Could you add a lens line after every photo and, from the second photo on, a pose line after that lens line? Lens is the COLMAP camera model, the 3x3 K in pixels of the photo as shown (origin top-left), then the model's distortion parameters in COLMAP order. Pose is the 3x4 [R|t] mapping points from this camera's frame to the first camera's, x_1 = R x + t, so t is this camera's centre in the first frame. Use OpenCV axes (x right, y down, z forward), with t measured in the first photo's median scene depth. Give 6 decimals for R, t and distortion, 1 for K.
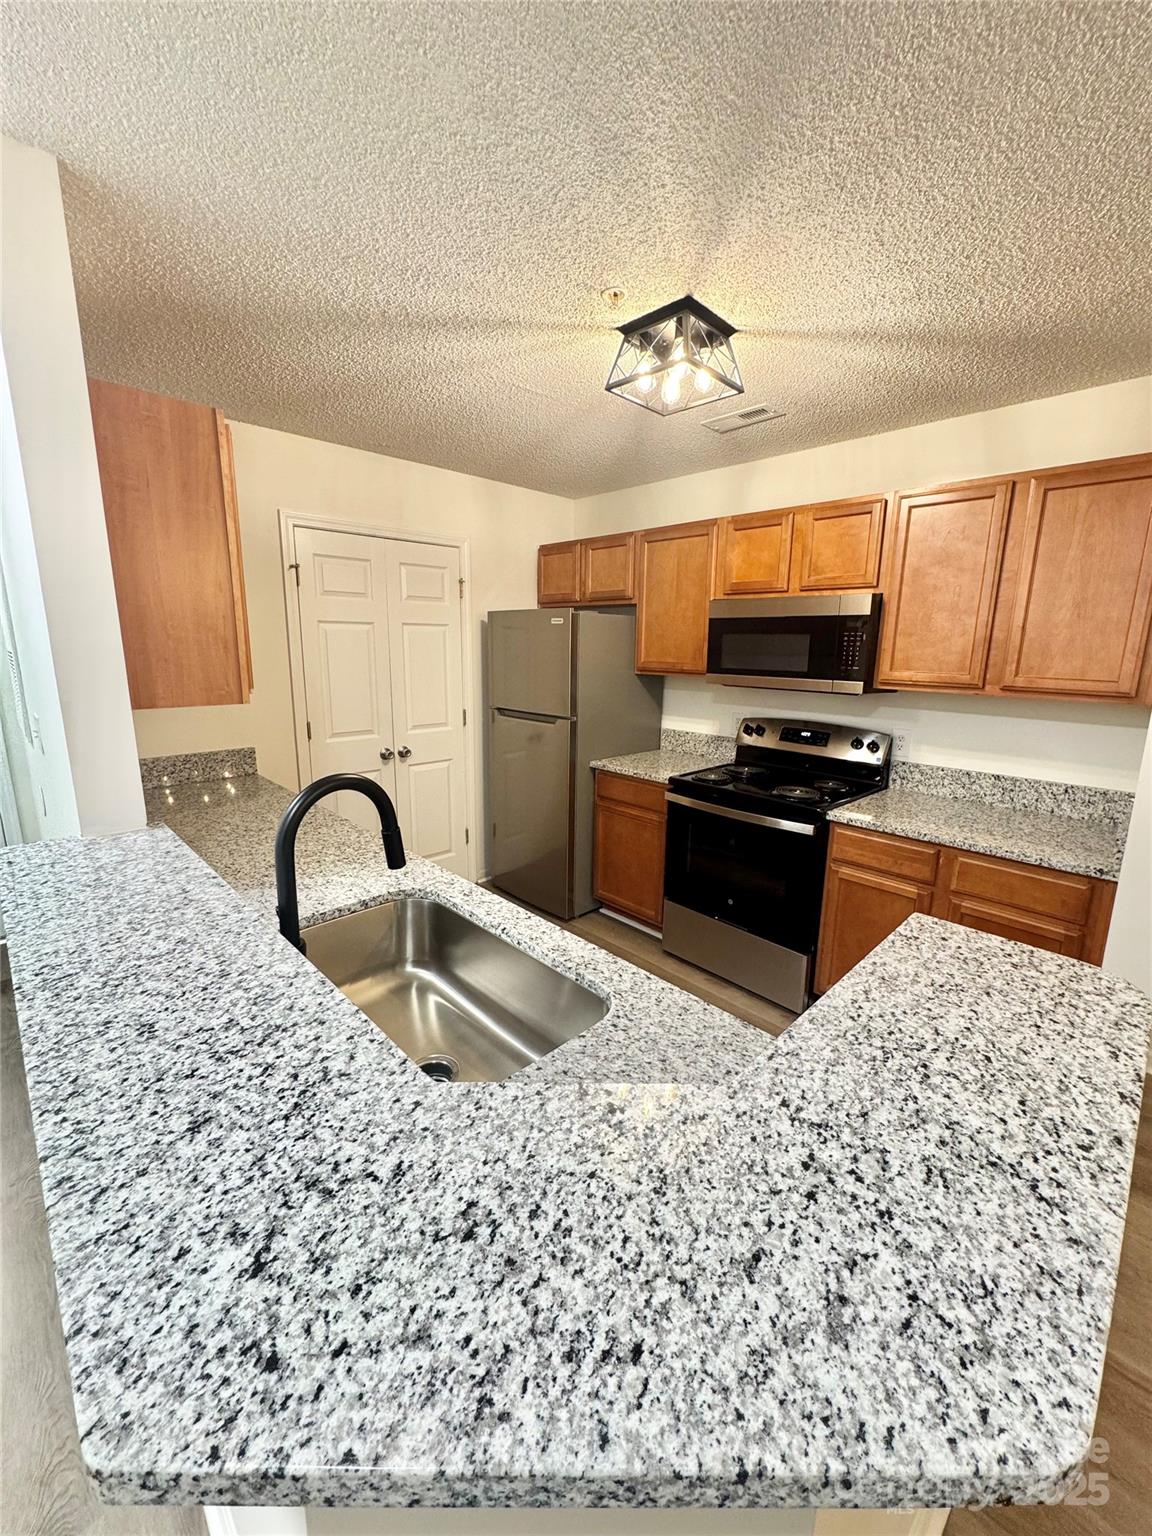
lens RADIAL K [[612.7, 0, 580.9], [0, 612.7, 763.6], [0, 0, 1]] dist [0.000986, -0.000580]
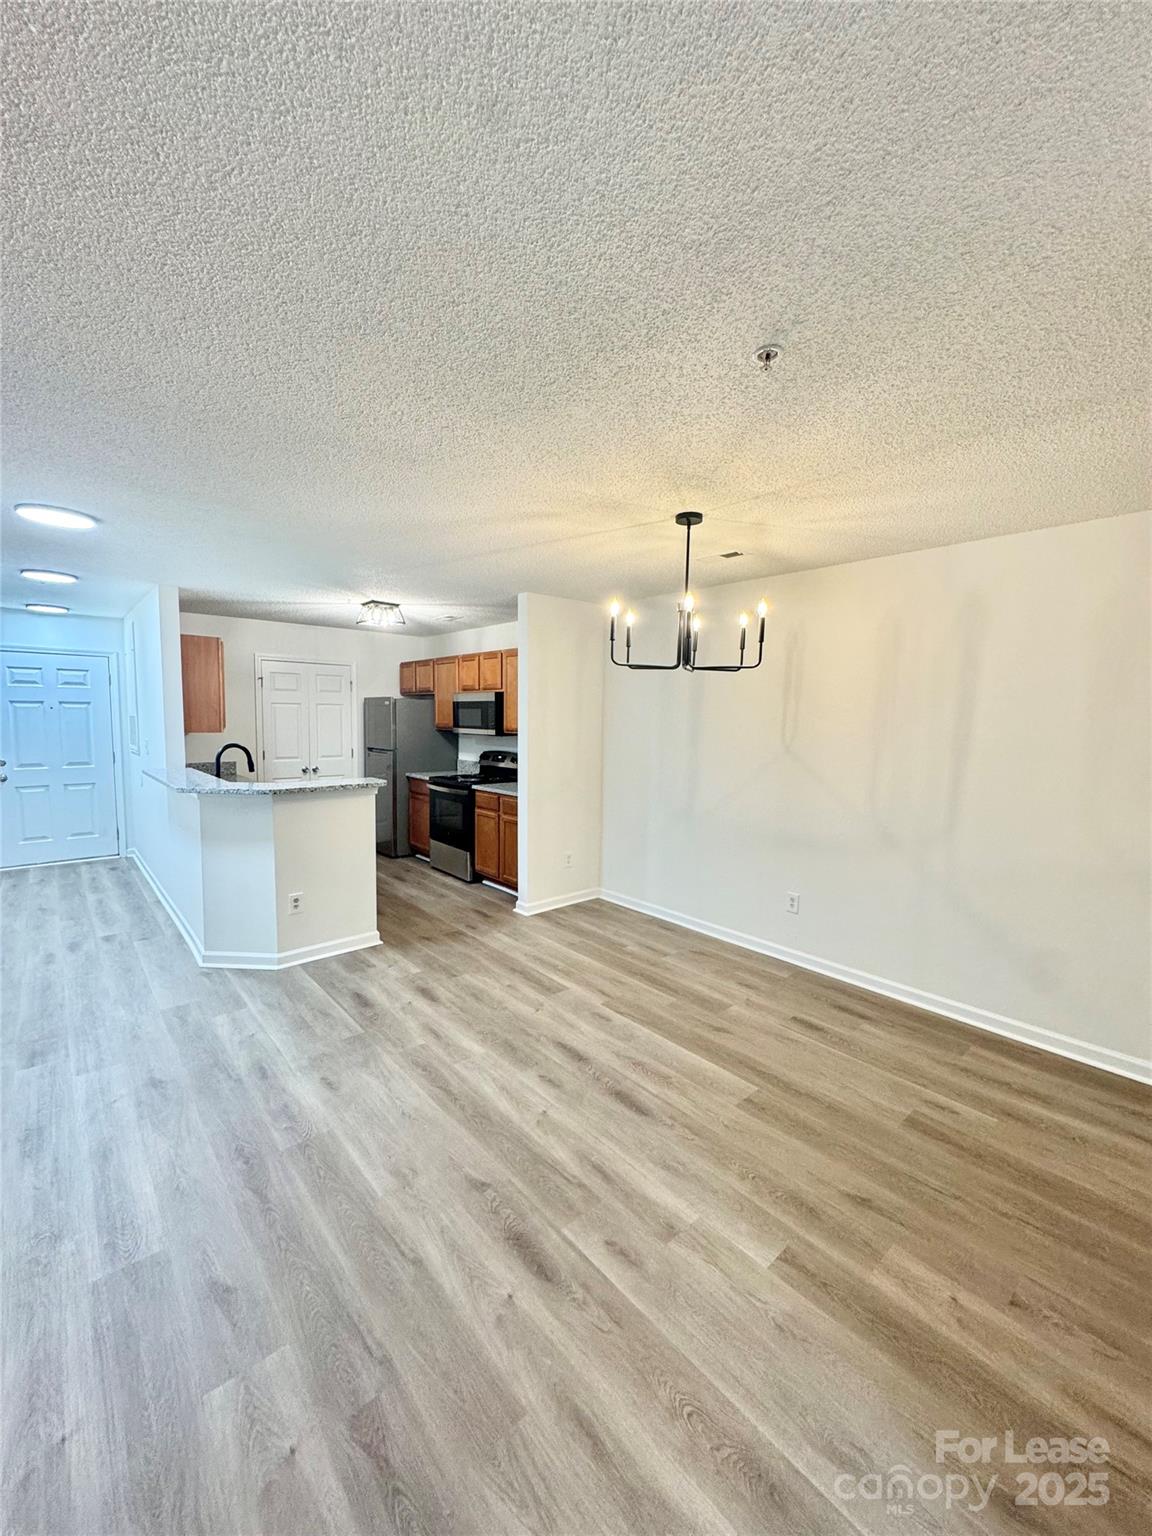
lens RADIAL K [[612.7, 0, 577.5], [0, 612.7, 764.7], [0, 0, 1]] dist [0.000986, -0.000580]
pose [[0.998903, 0.003791, -0.046673, 0.672639], [-0.009261, 0.993026, -0.117535, 0.200054], [0.045902, 0.117839, 0.991971, -0.946027]]
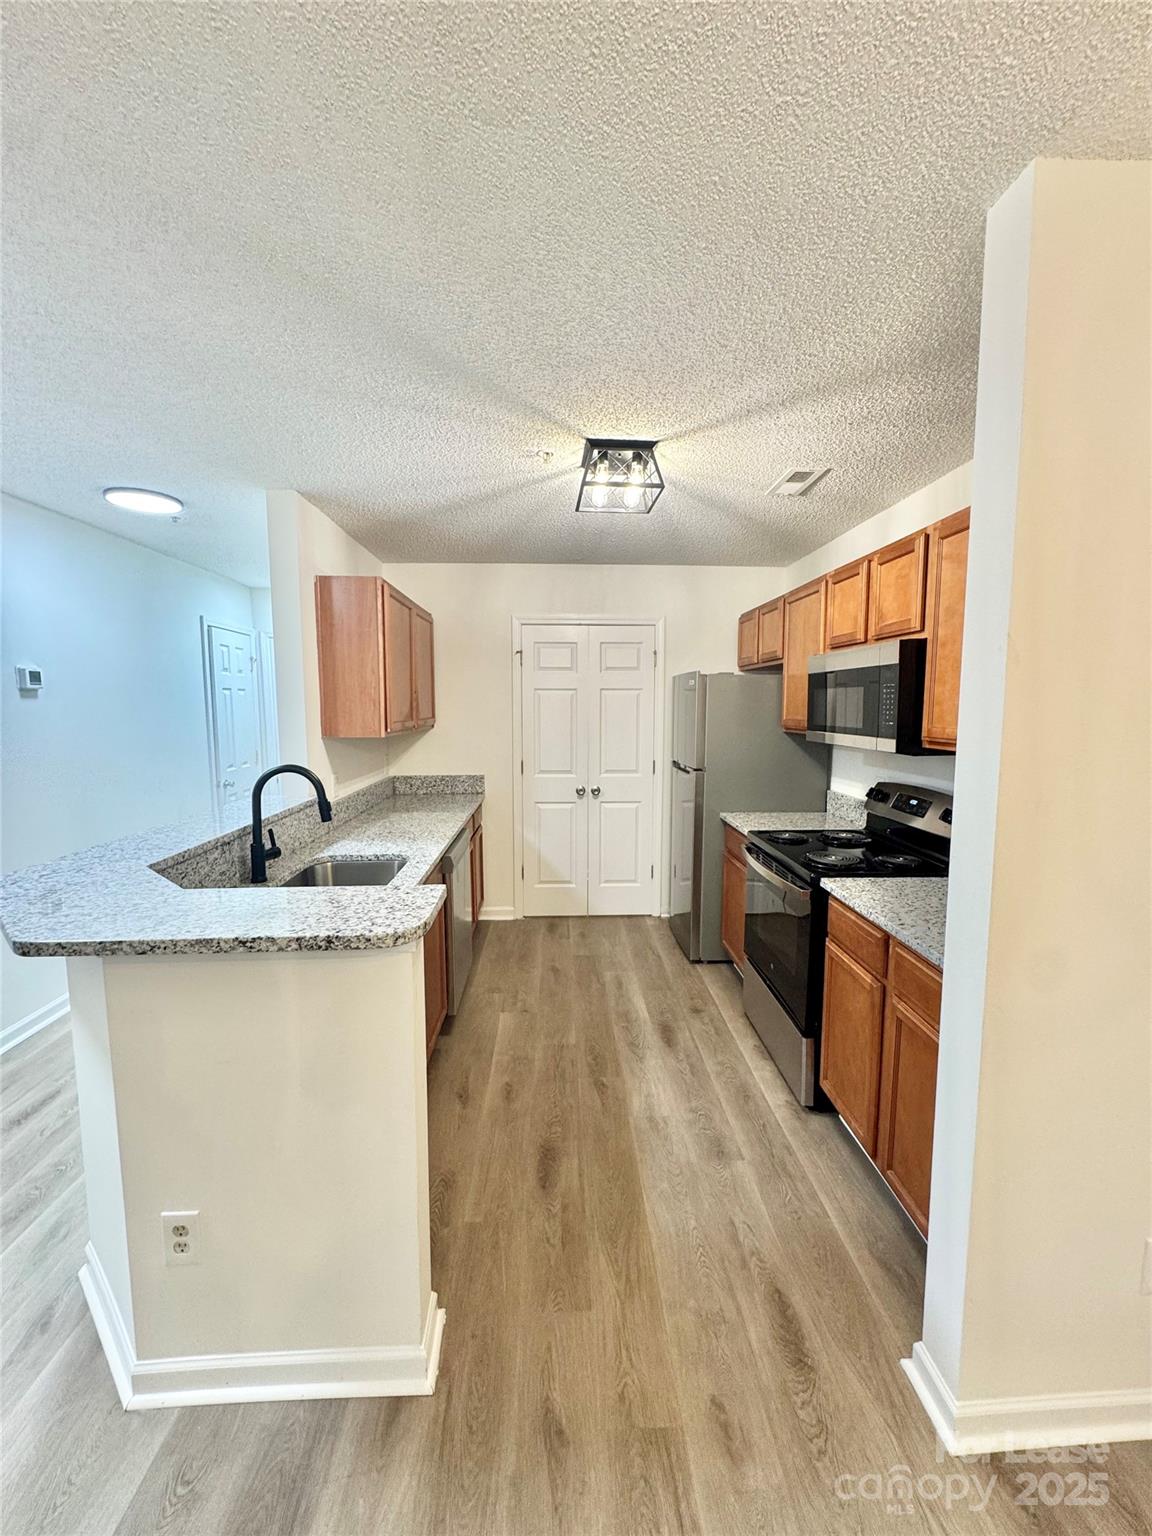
lens RADIAL K [[612.7, 0, 577.9], [0, 612.7, 763.0], [0, 0, 1]] dist [0.000986, -0.000580]
pose [[0.745561, 0.051941, -0.664411, 0.543071], [-0.123312, 0.990495, -0.060939, 0.006541], [0.654930, 0.127363, 0.744879, 0.045667]]
